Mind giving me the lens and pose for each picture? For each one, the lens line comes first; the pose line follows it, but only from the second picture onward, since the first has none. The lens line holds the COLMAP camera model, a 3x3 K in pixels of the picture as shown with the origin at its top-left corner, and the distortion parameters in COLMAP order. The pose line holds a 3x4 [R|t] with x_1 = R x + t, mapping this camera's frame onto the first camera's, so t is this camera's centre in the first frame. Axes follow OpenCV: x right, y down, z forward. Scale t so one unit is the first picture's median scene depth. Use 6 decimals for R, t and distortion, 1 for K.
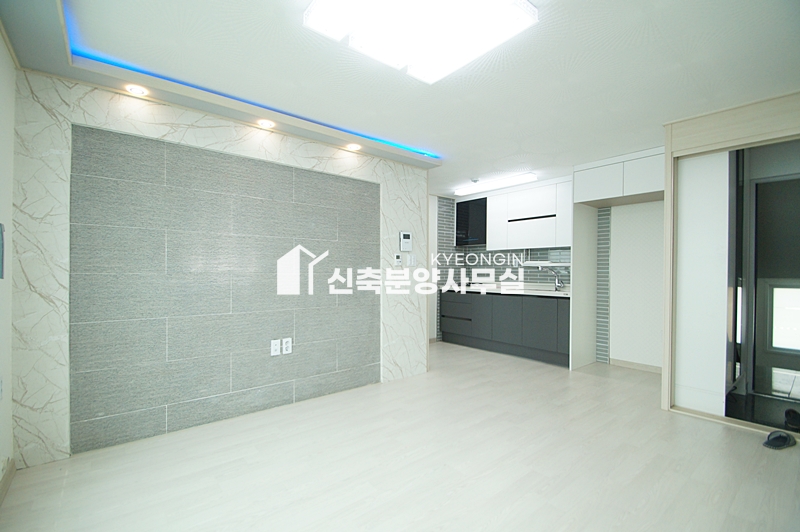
lens RADIAL K [[353.4, 0, 400.0], [0, 353.4, 274.5], [0, 0, 1]] dist [-0.019530, -0.001100]
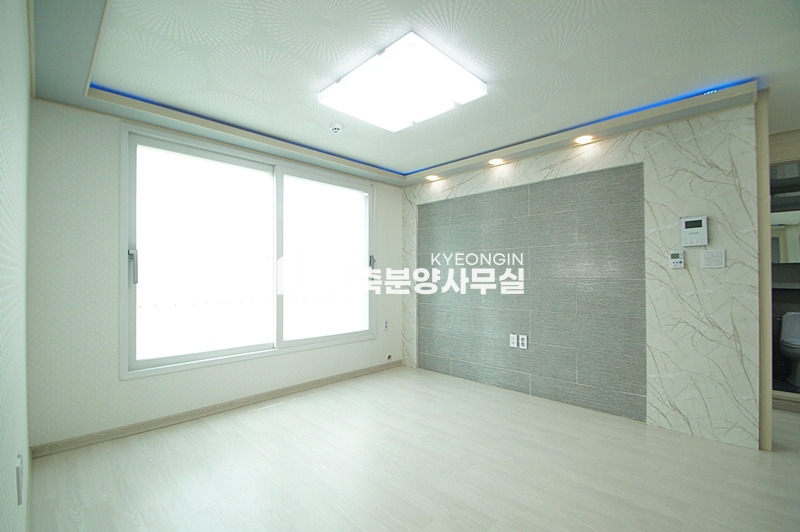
lens RADIAL K [[353.4, 0, 400.0], [0, 353.4, 274.5], [0, 0, 1]] dist [-0.019530, -0.001100]
pose [[0.098860, -0.009895, -0.995052, 0.787133], [-0.006879, 0.999920, -0.010627, -0.001688], [0.995078, 0.007896, 0.098784, 0.488604]]
